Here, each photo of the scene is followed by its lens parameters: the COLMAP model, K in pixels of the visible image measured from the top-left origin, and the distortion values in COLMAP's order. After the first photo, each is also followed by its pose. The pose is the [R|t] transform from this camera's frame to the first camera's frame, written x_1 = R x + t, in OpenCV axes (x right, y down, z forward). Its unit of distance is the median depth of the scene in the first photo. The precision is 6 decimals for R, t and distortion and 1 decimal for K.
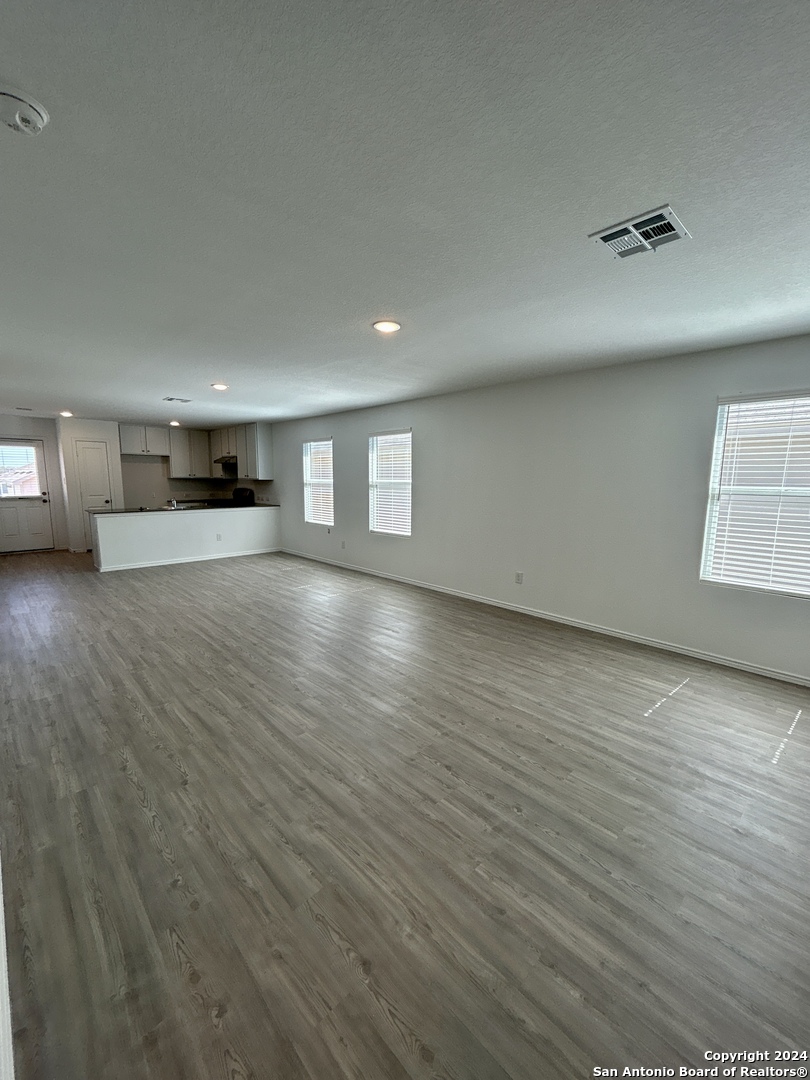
lens RADIAL K [[465.8, 0, 405.0], [0, 465.8, 540.0], [0, 0, 1]] dist [0.001332, 0.000207]
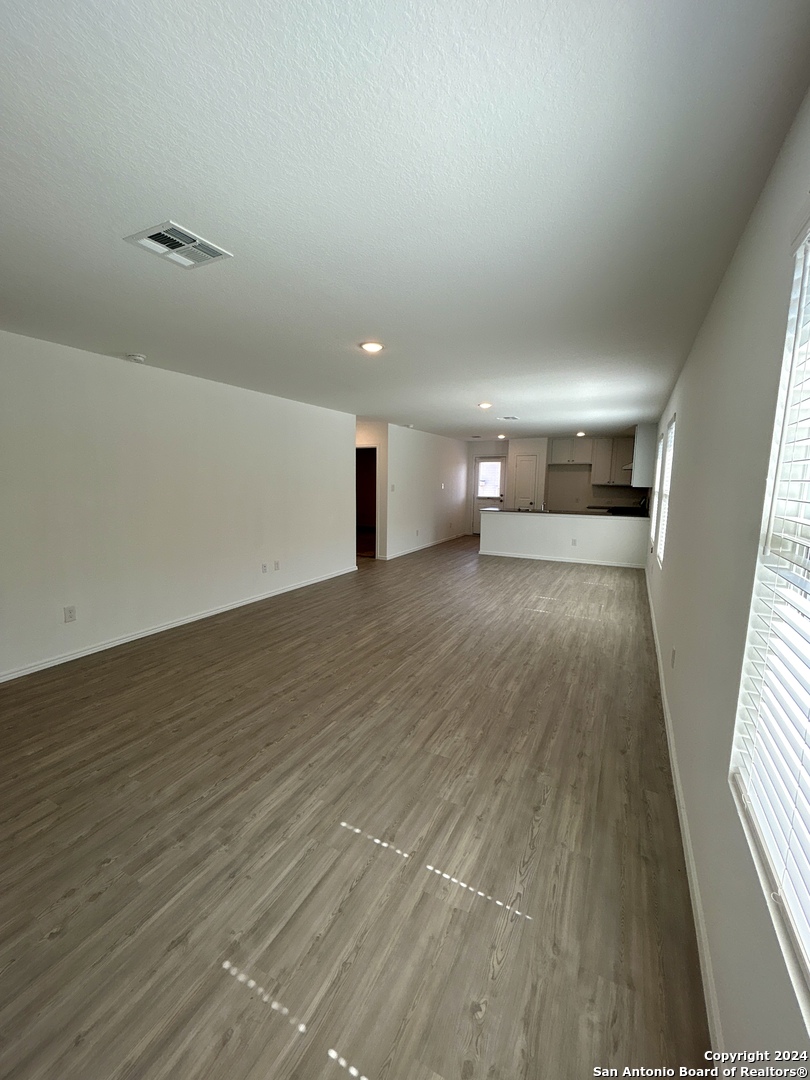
lens RADIAL K [[436.6, 0, 385.3], [0, 436.6, 547.2], [0, 0, 1]] dist [-0.000380, 0.000089]
pose [[0.284988, 0.140950, -0.948111, 0.926229], [-0.134273, 0.985247, 0.106110, -0.094070], [0.949080, 0.097066, 0.299709, 0.693838]]
